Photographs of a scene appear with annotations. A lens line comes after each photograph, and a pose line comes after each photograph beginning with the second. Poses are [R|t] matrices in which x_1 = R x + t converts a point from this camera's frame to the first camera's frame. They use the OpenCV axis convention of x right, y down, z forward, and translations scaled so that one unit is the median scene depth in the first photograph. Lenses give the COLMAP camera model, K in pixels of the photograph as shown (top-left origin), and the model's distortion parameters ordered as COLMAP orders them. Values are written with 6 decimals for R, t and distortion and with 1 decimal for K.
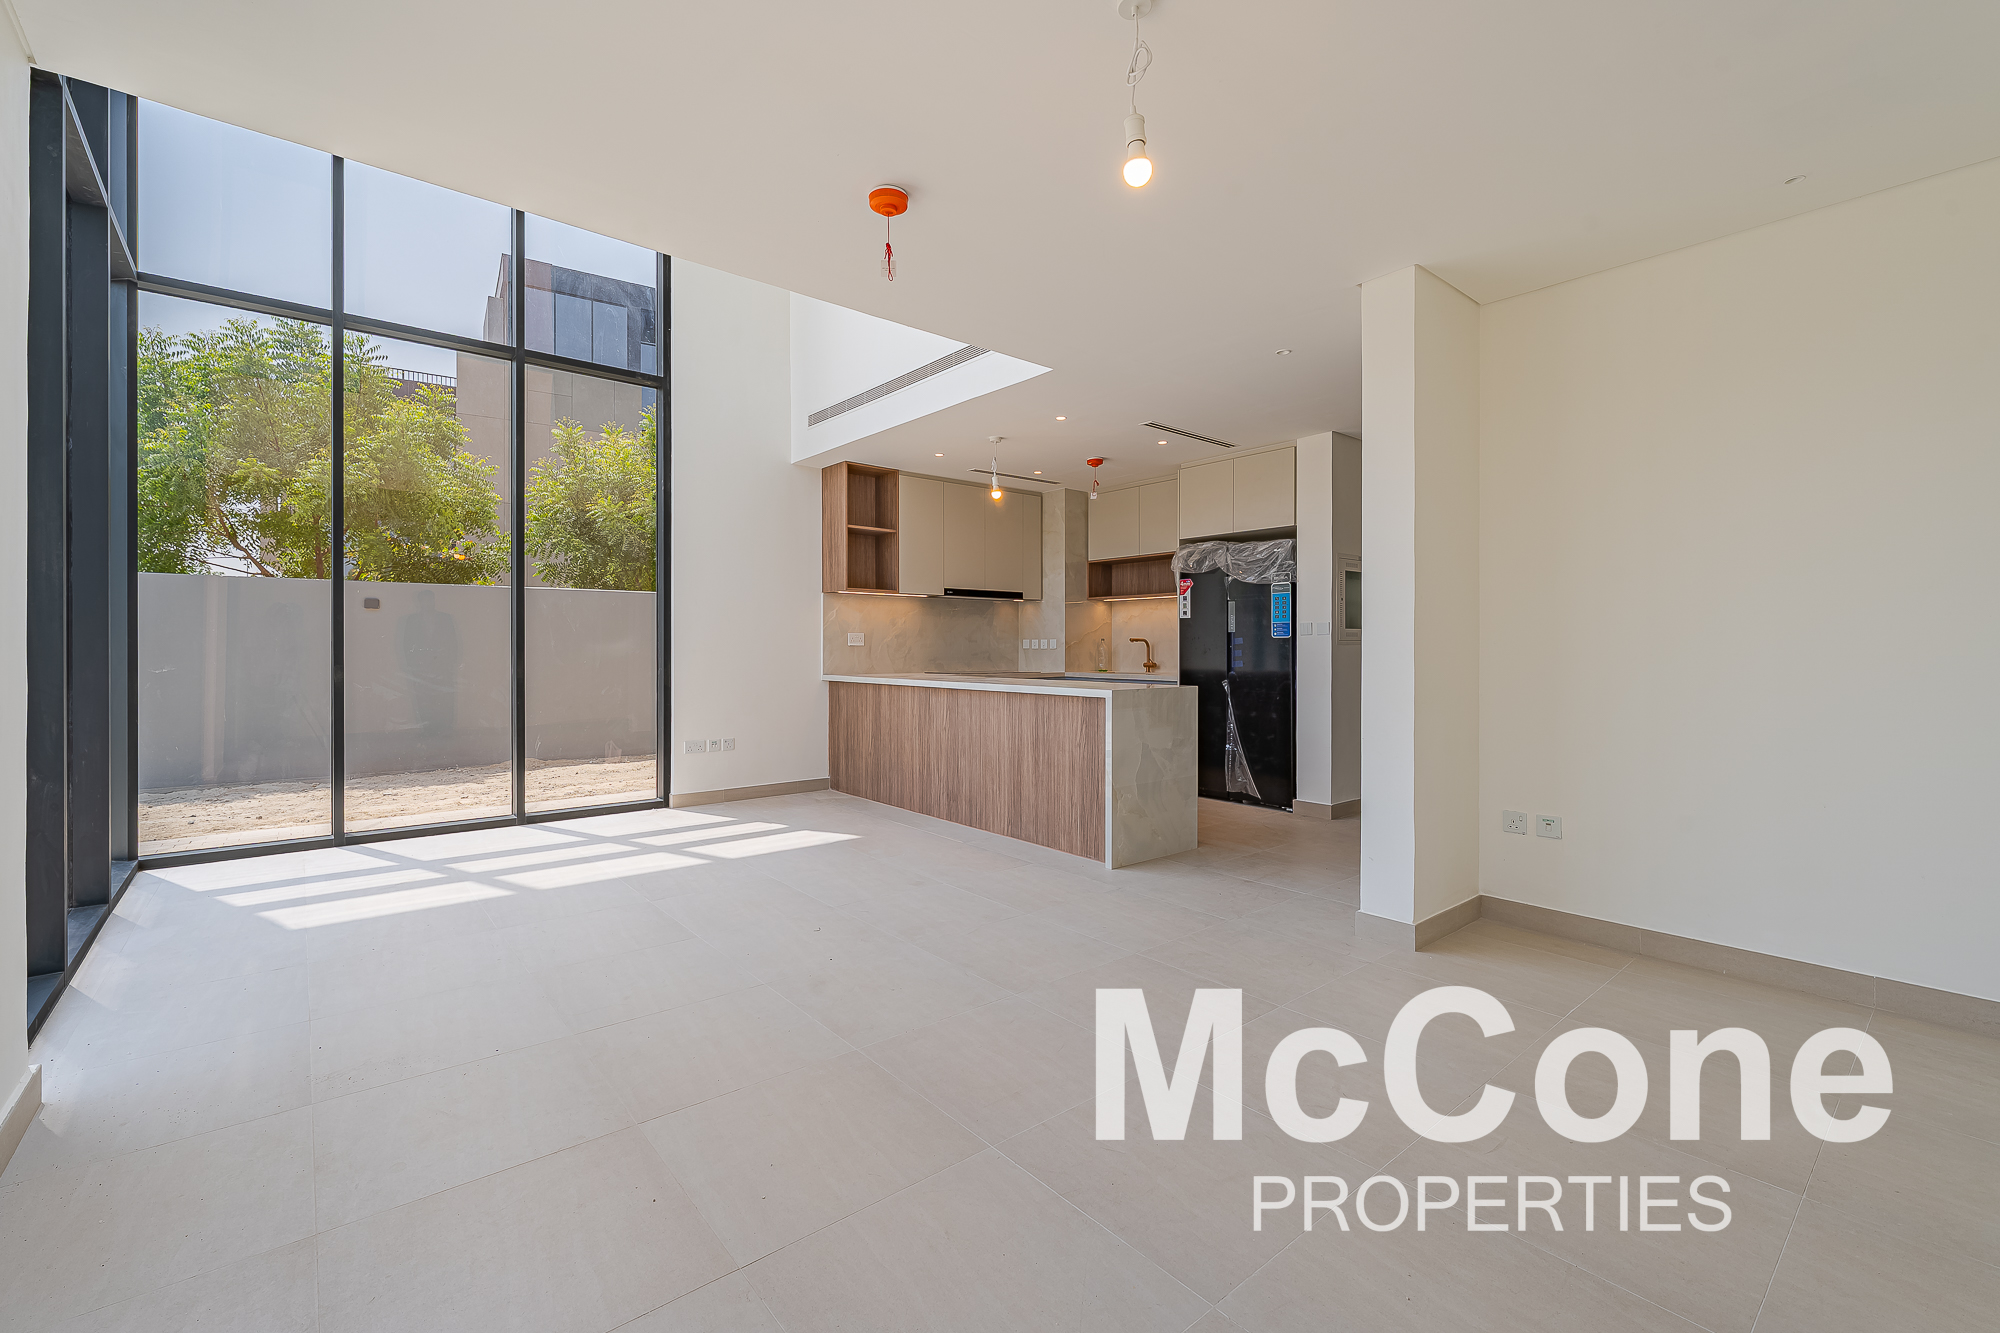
lens RADIAL K [[844.0, 0, 967.4], [0, 844.0, 666.6], [0, 0, 1]] dist [0.004221, 0.000223]
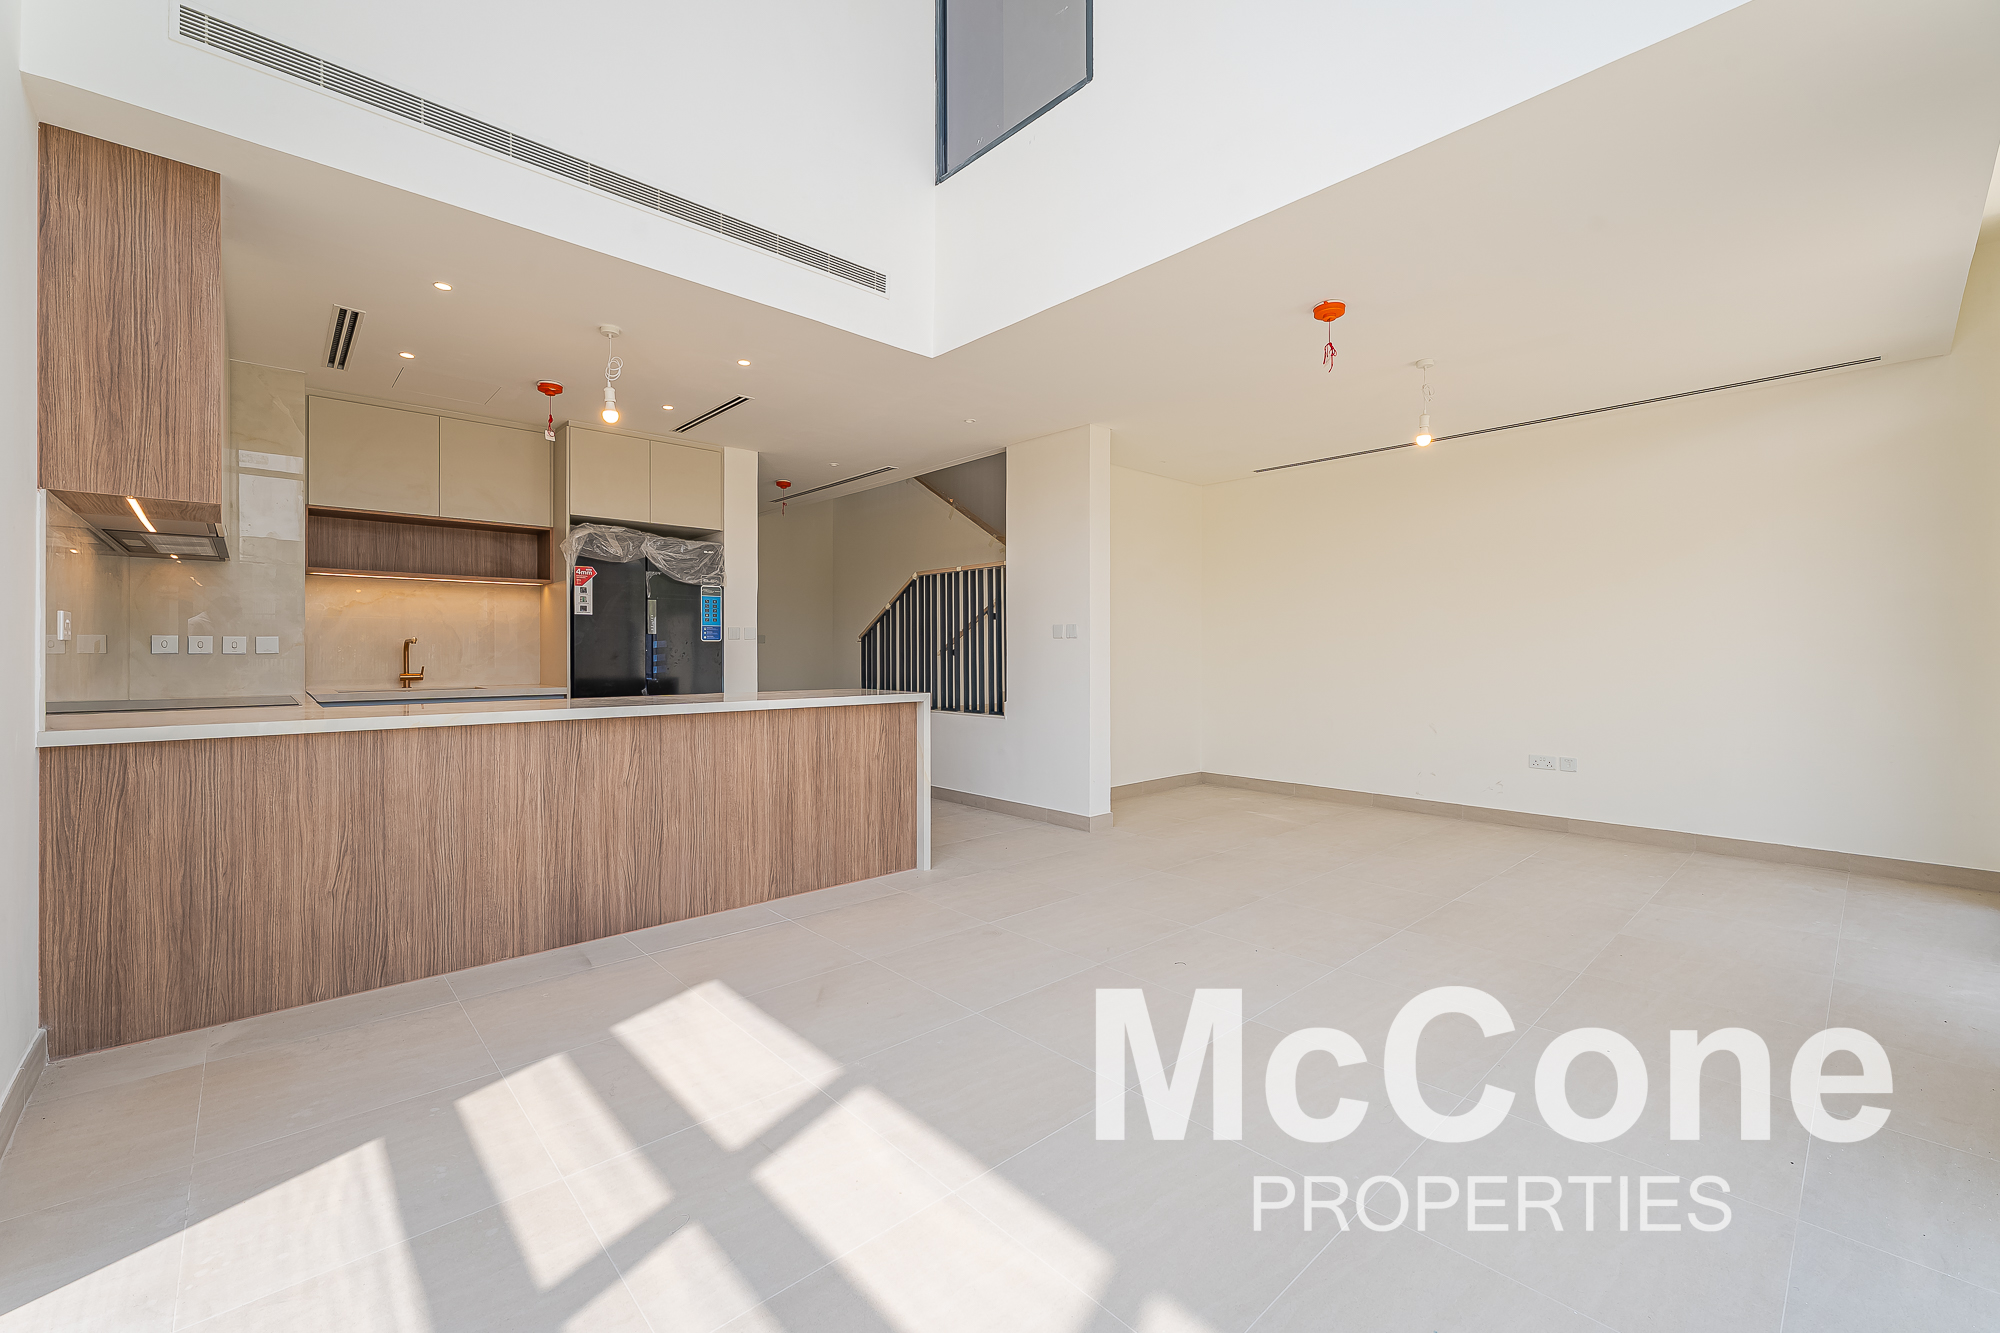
lens RADIAL K [[808.0, 0, 1003.3], [0, 808.0, 665.4], [0, 0, 1]] dist [-0.003710, -0.000850]
pose [[-0.084103, -0.016528, 0.996320, -0.614426], [0.021355, 0.999603, 0.018385, -0.016757], [-0.996228, 0.022823, -0.083717, 0.755232]]
